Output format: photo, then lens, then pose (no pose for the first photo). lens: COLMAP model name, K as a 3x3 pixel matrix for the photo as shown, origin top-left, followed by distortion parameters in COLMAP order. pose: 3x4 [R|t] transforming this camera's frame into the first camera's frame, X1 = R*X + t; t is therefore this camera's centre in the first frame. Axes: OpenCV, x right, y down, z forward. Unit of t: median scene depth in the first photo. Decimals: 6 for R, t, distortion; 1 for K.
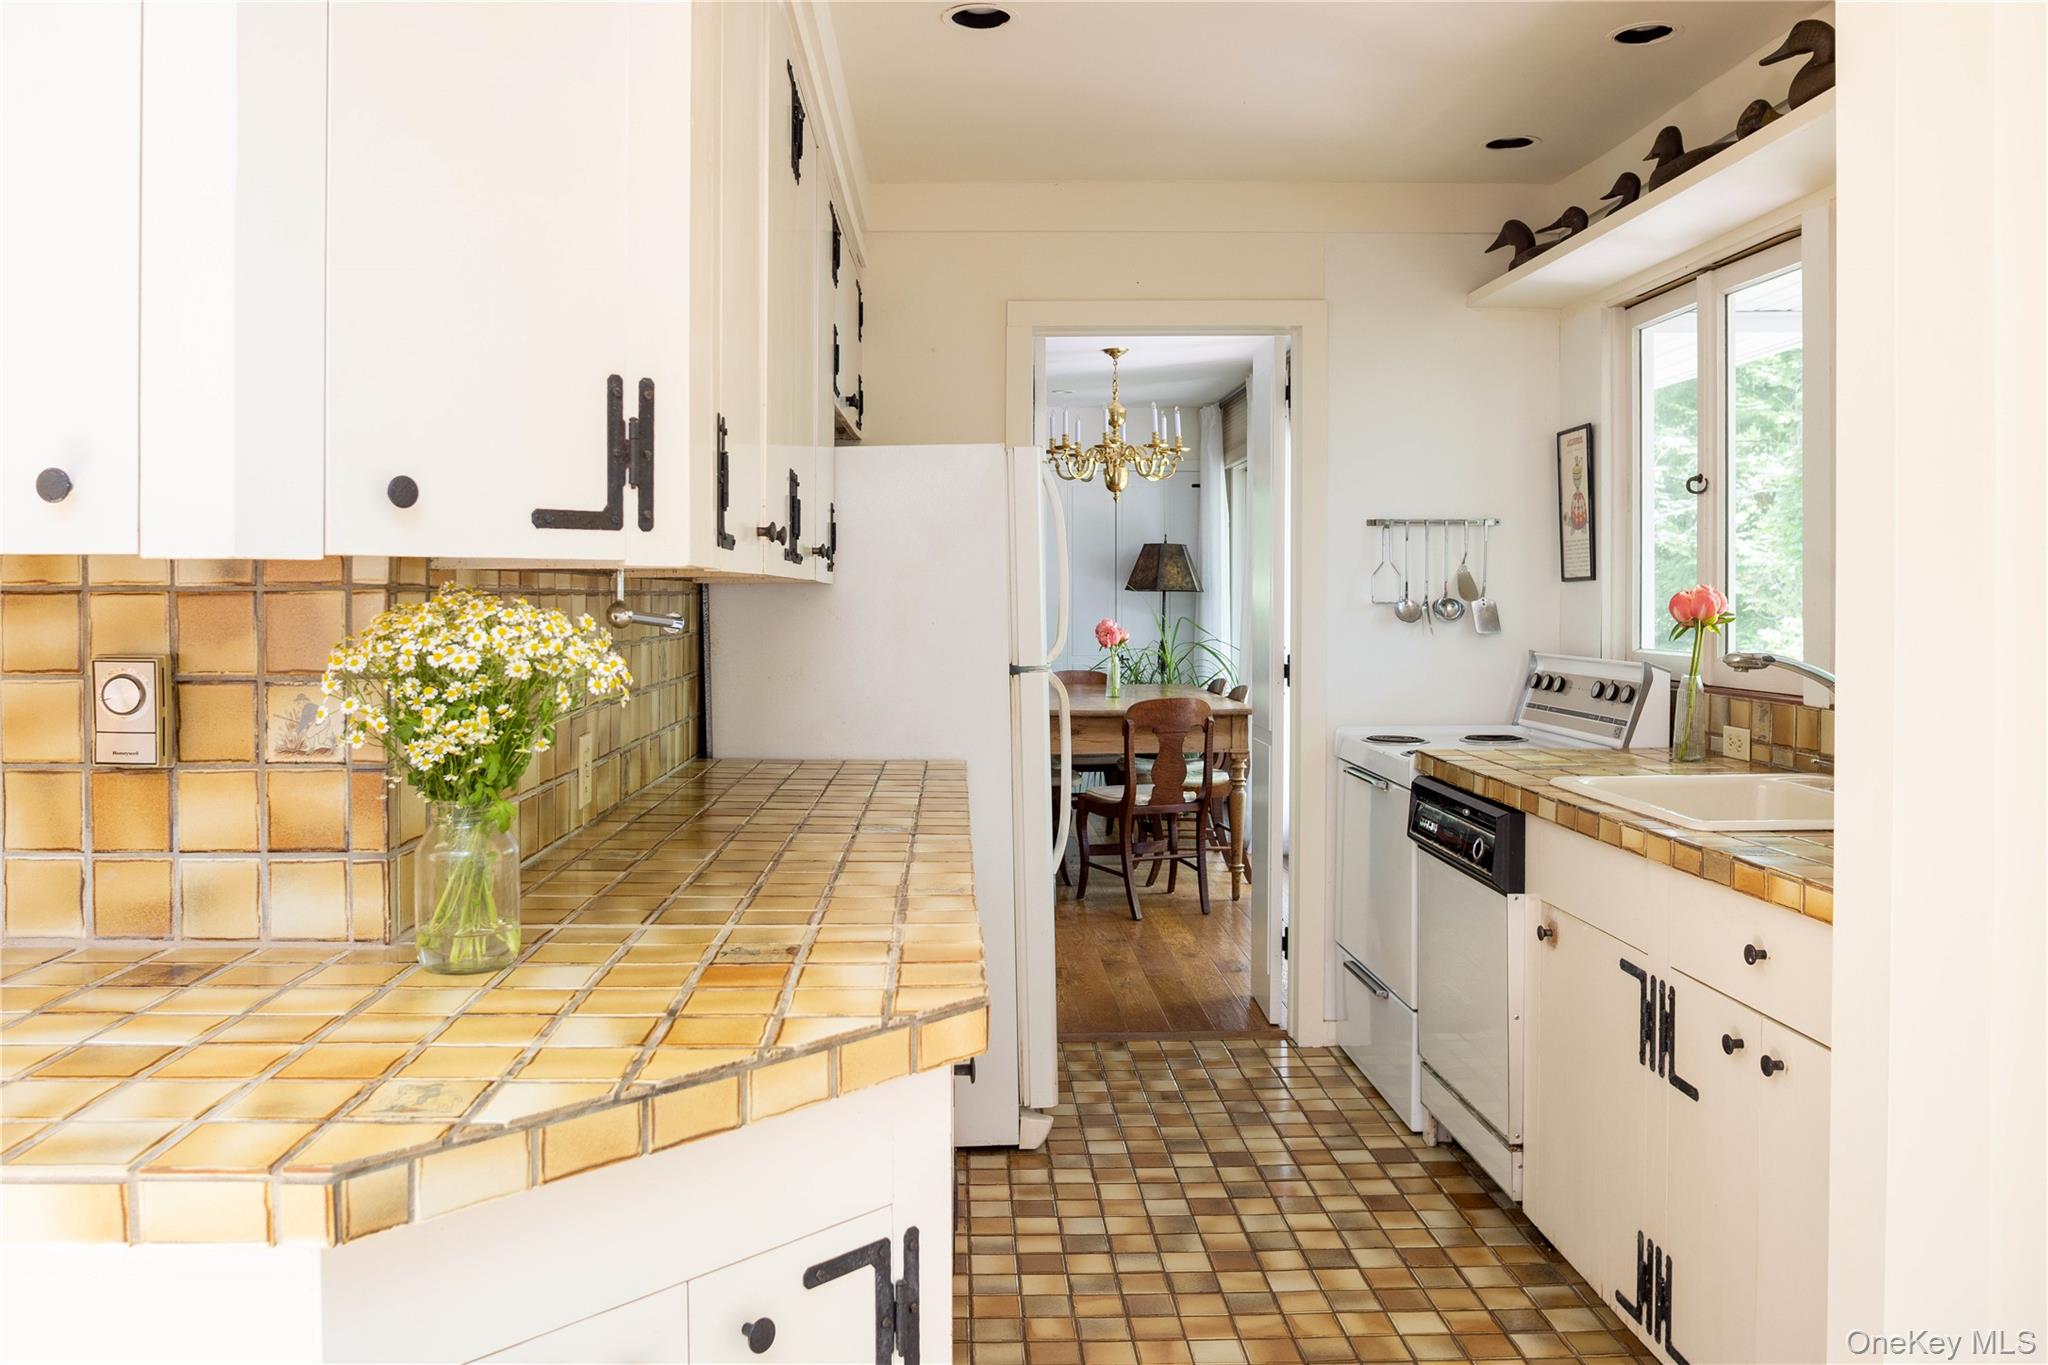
lens RADIAL K [[1581.0, 0, 1024.7], [0, 1581.0, 596.6], [0, 0, 1]] dist [-0.037569, 0.003983]
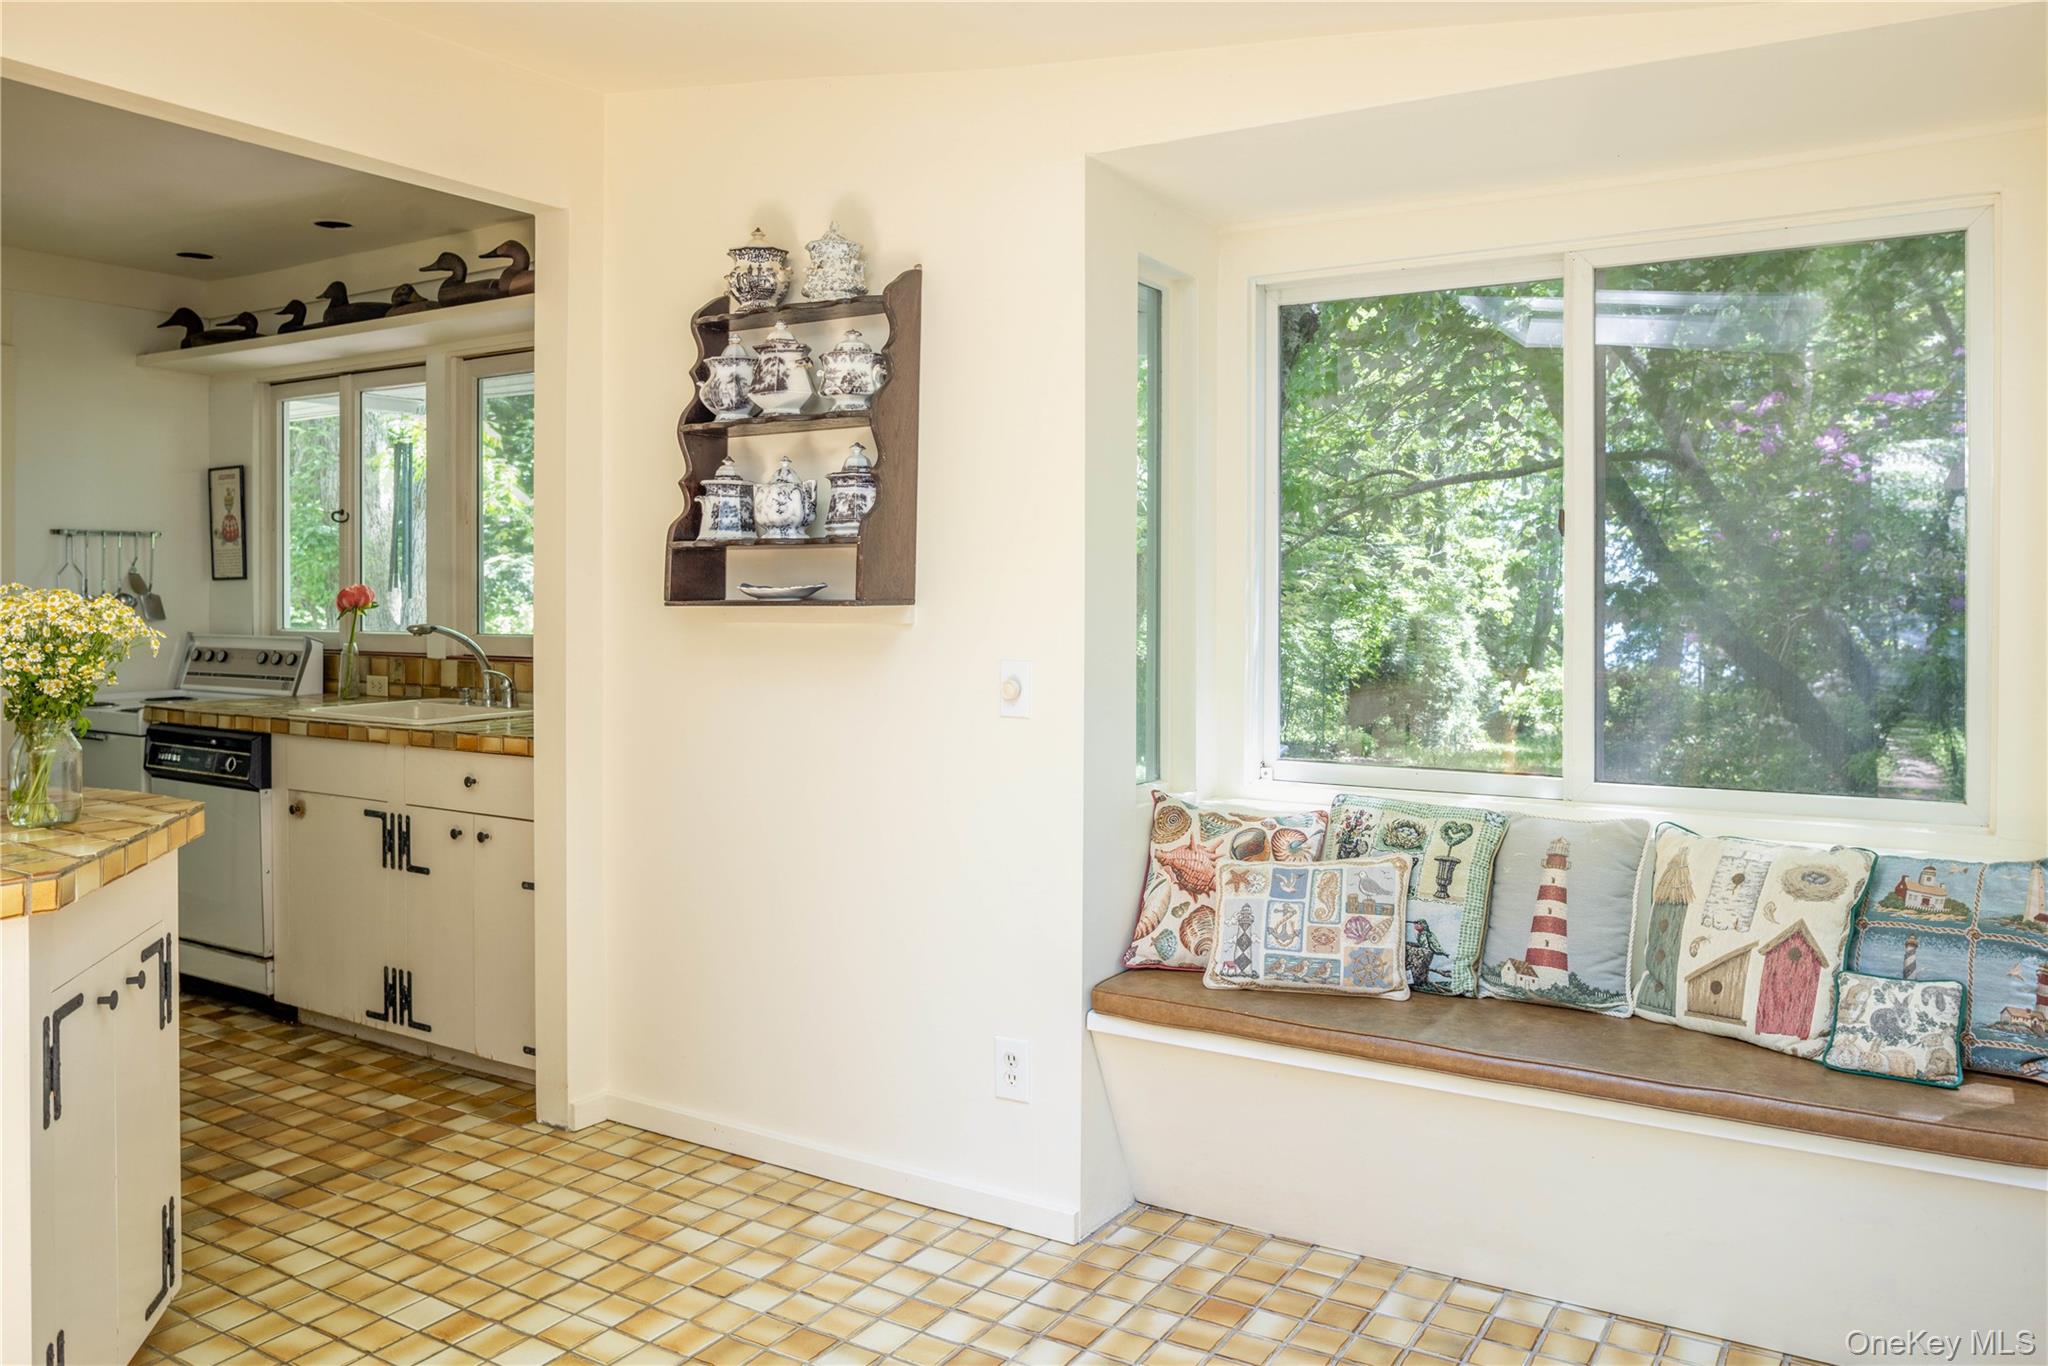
lens RADIAL K [[1581.0, 0, 1024.7], [0, 1581.0, 597.1], [0, 0, 1]] dist [-0.037569, 0.003983]
pose [[0.559394, -0.003330, 0.828895, -0.467435], [0.001155, 0.999994, 0.003237, 0.001365], [-0.828901, -0.000854, 0.559395, -0.390928]]
